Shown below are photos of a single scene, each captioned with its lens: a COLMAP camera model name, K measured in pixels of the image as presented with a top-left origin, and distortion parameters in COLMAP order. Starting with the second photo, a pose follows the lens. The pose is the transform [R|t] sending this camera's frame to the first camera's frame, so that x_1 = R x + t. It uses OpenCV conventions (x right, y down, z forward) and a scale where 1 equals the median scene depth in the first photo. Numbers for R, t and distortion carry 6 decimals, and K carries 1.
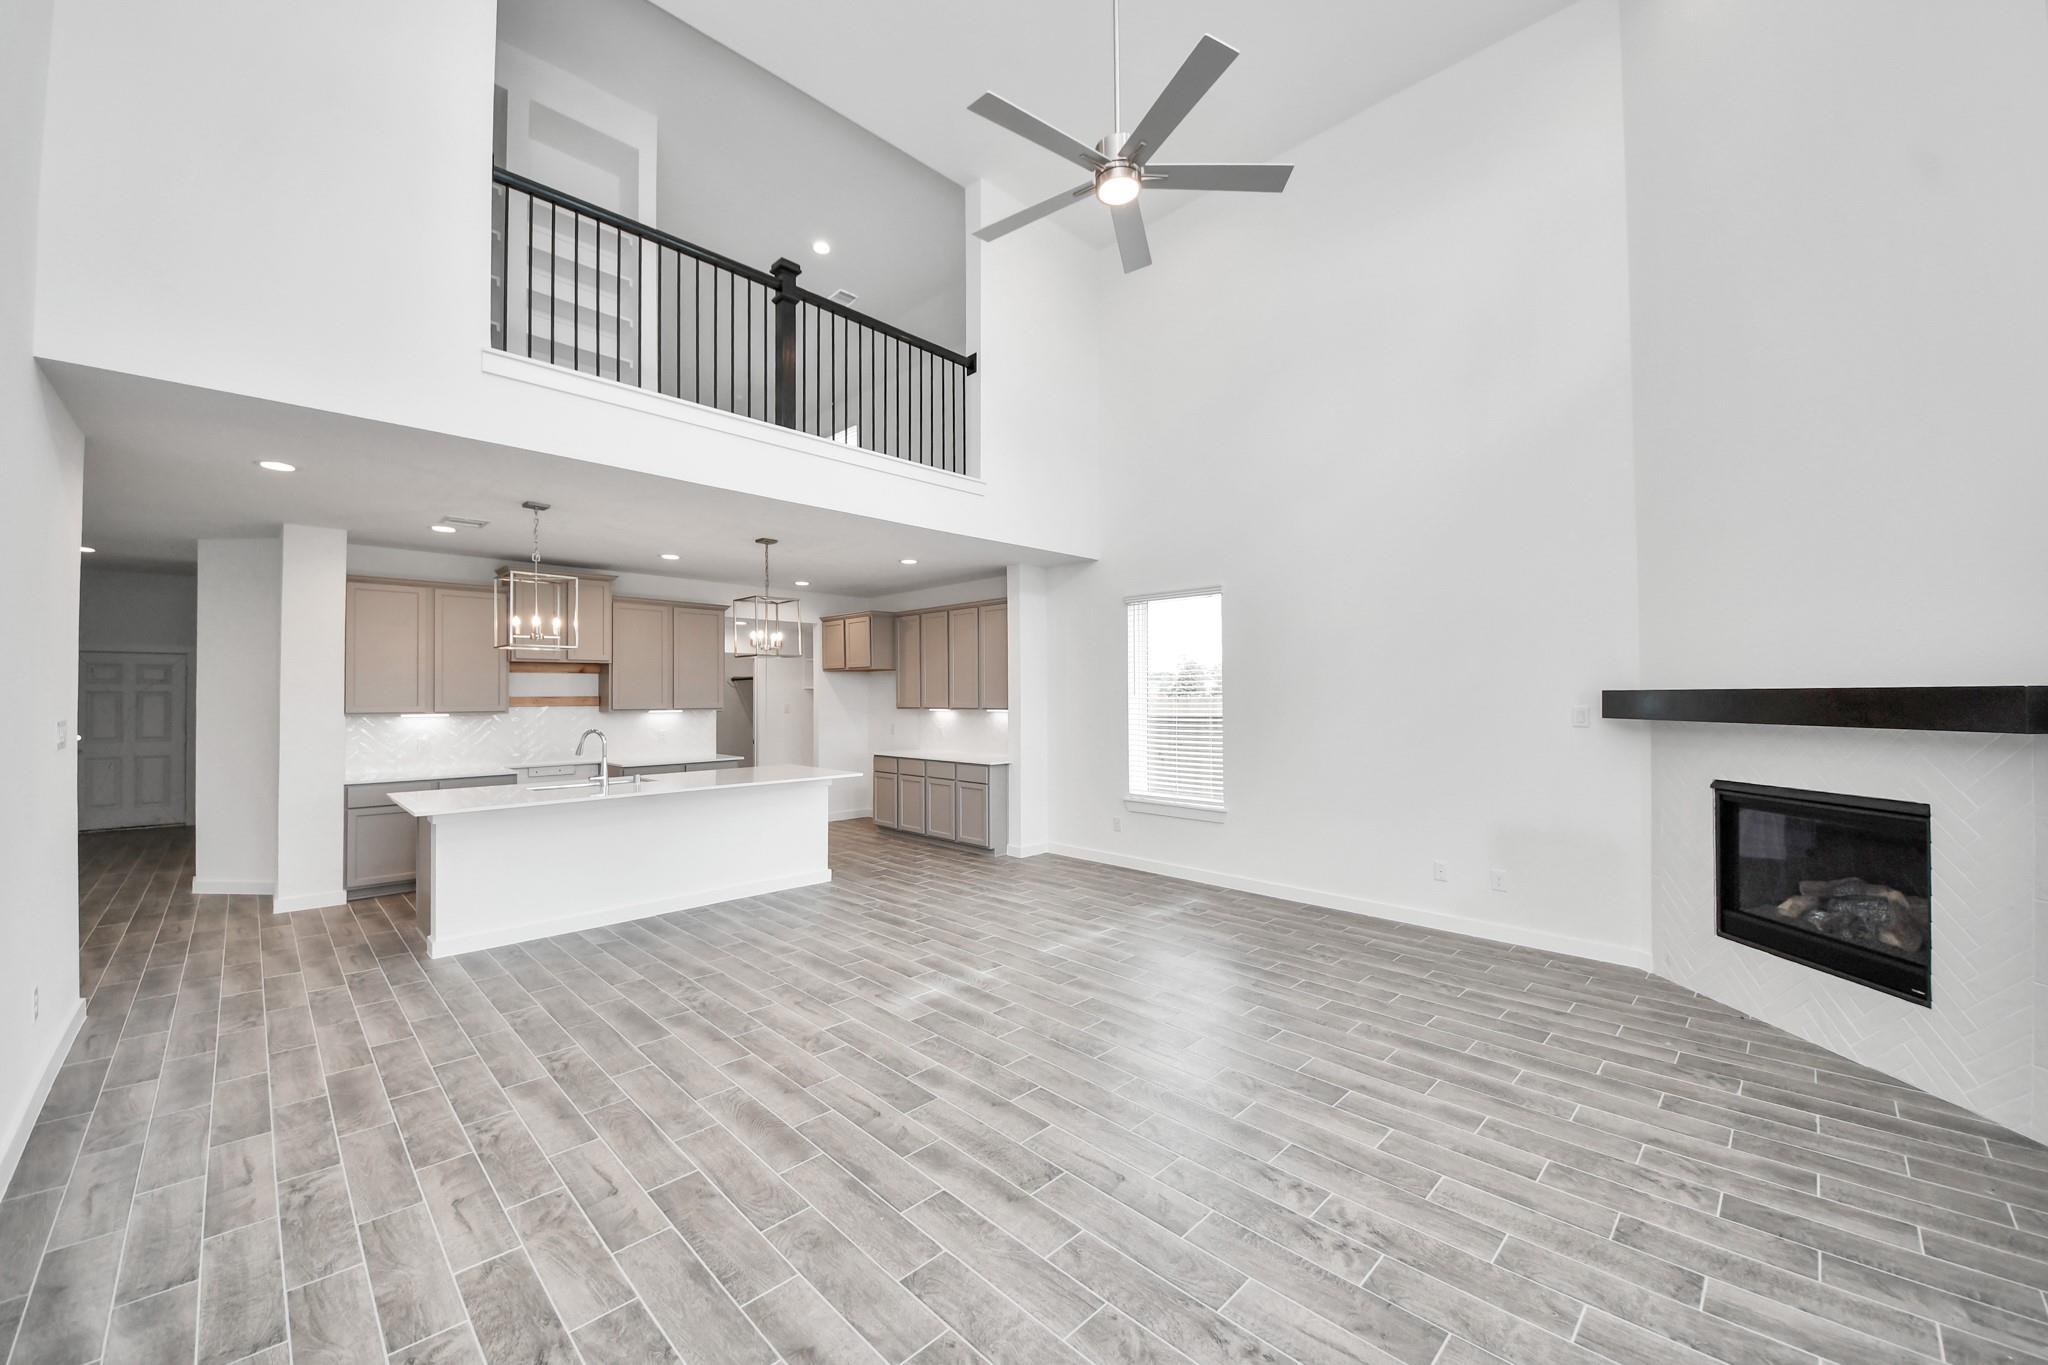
lens RADIAL K [[772.1, 0, 1028.7], [0, 772.1, 686.7], [0, 0, 1]] dist [0.031746, -0.017957]
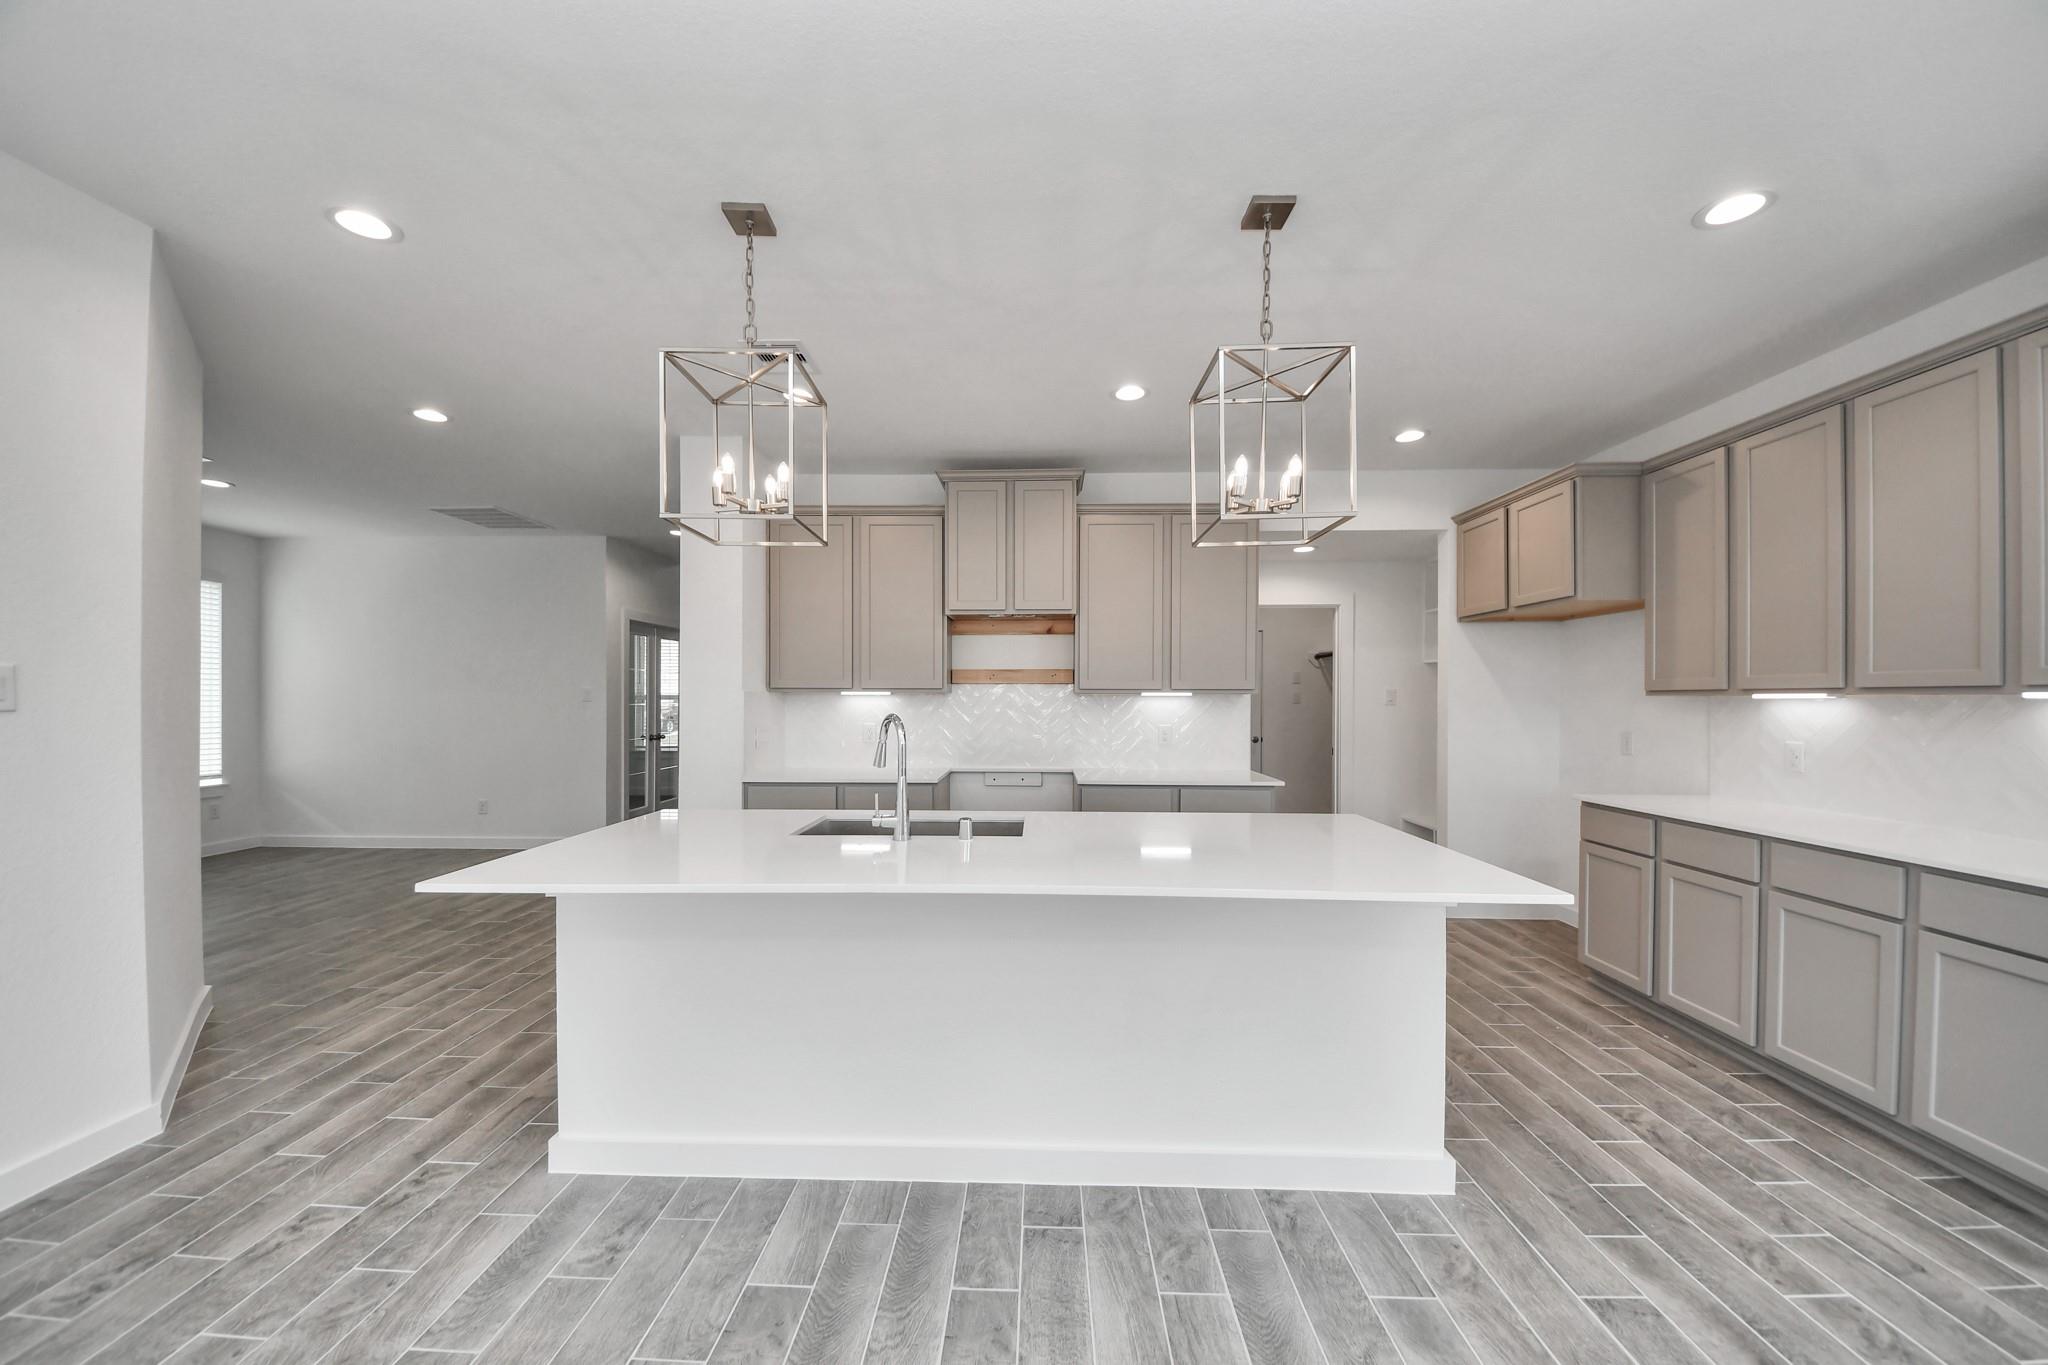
lens RADIAL K [[748.2, 0, 1050.1], [0, 748.2, 699.8], [0, 0, 1]] dist [-0.000728, -0.000330]
pose [[0.707785, 0.010974, -0.706343, -0.132929], [-0.000094, 0.999881, 0.015440, 0.028784], [0.706428, -0.010862, 0.707702, 0.569344]]
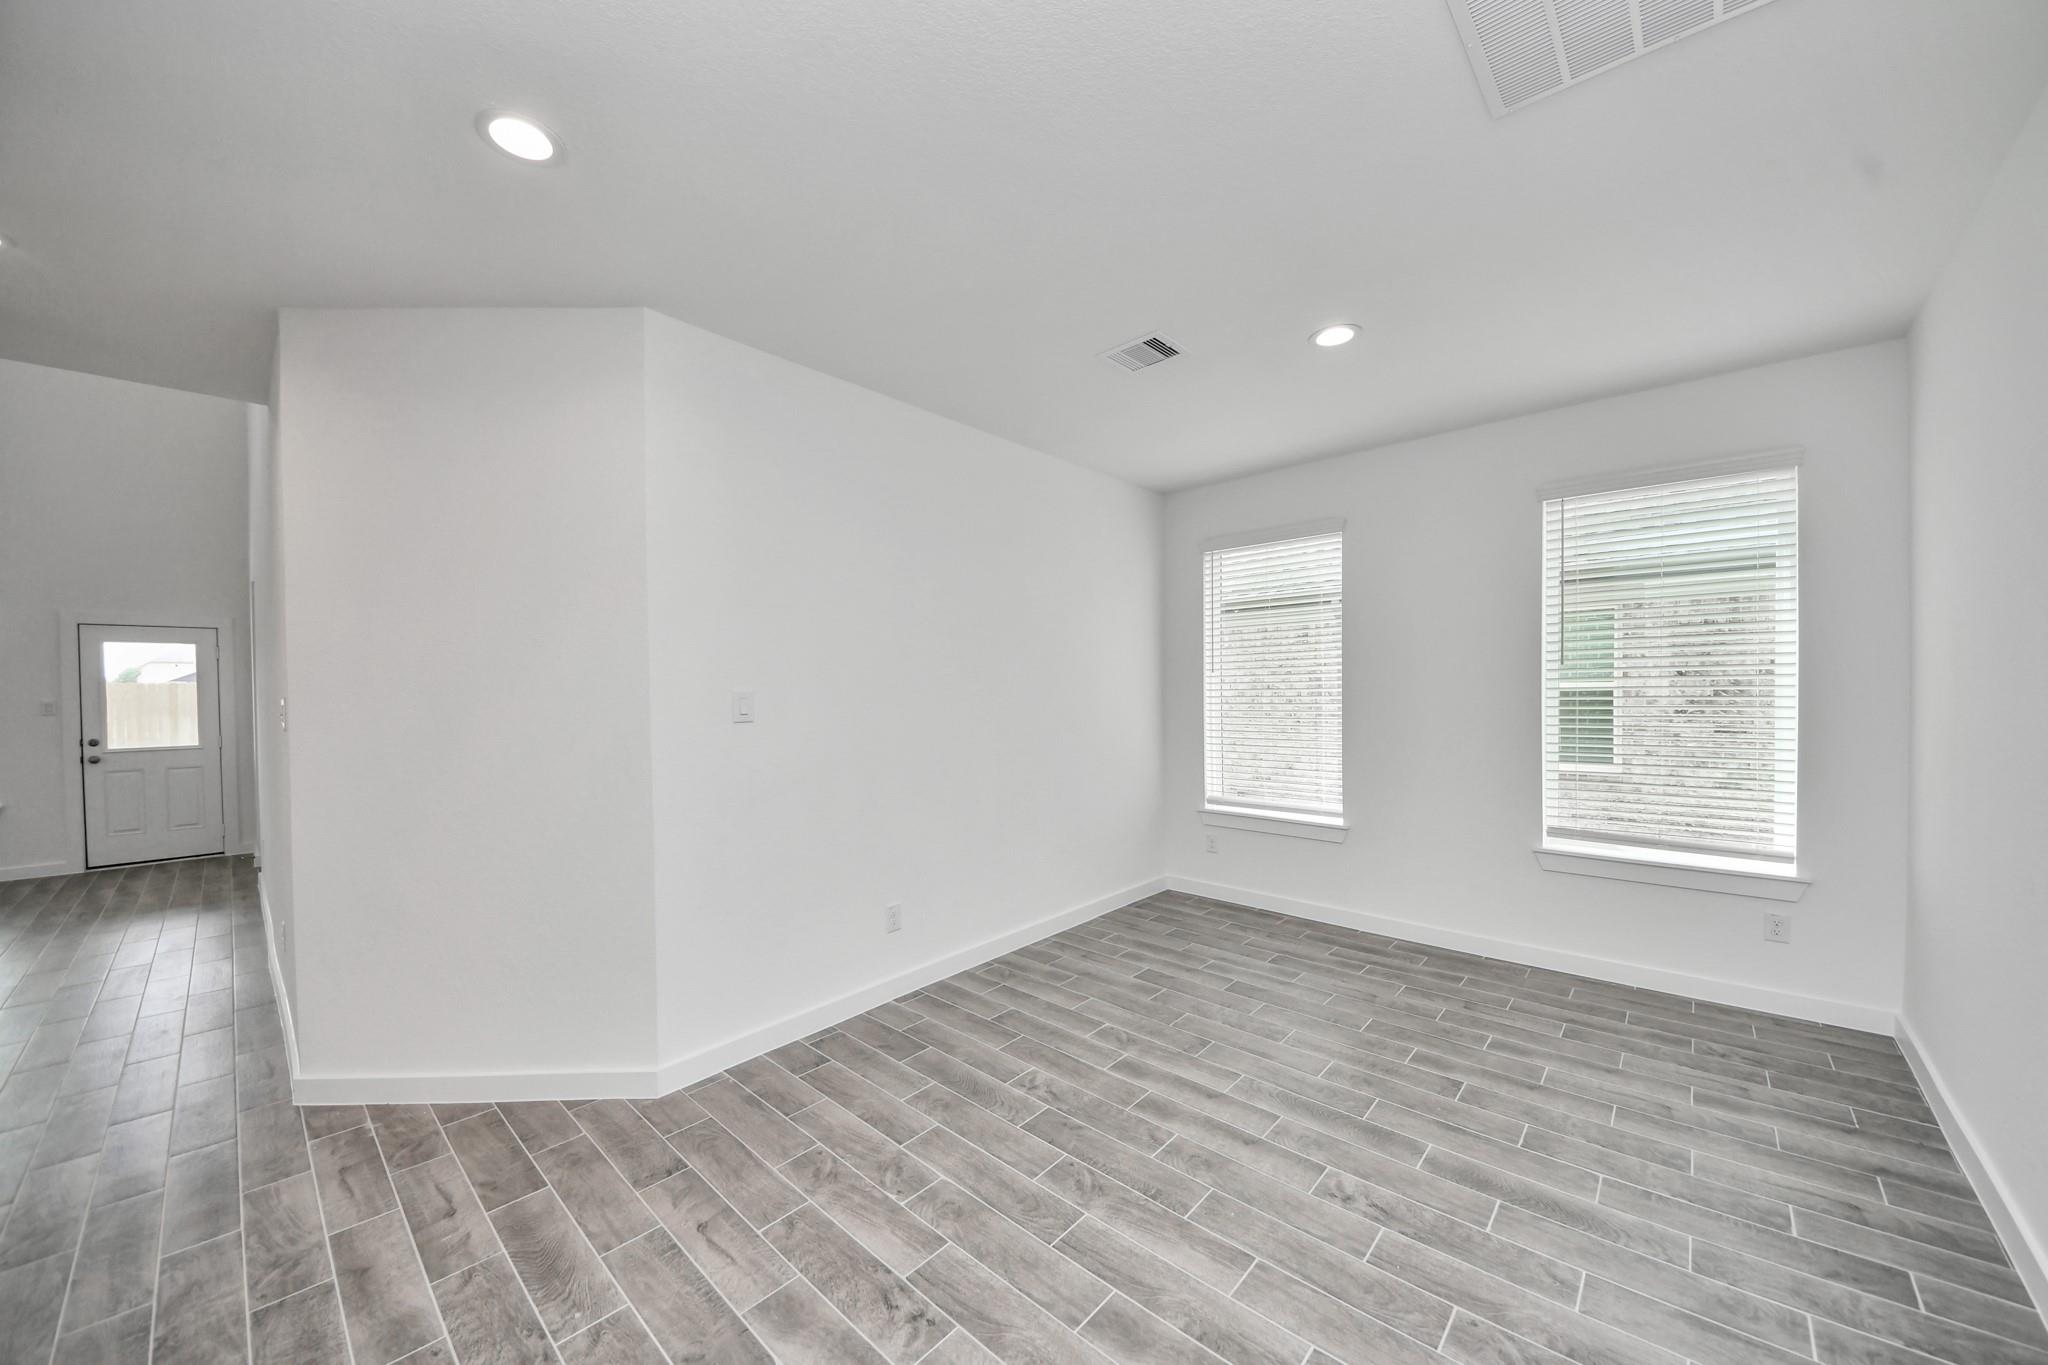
lens RADIAL K [[710.4, 0, 1034.3], [0, 710.4, 691.3], [0, 0, 1]] dist [0.014250, -0.012770]
pose [[-0.997909, 0.020075, -0.061433, -0.987228], [0.019954, 0.999798, 0.002584, 0.022978], [0.061472, 0.001353, -0.998108, 0.895212]]
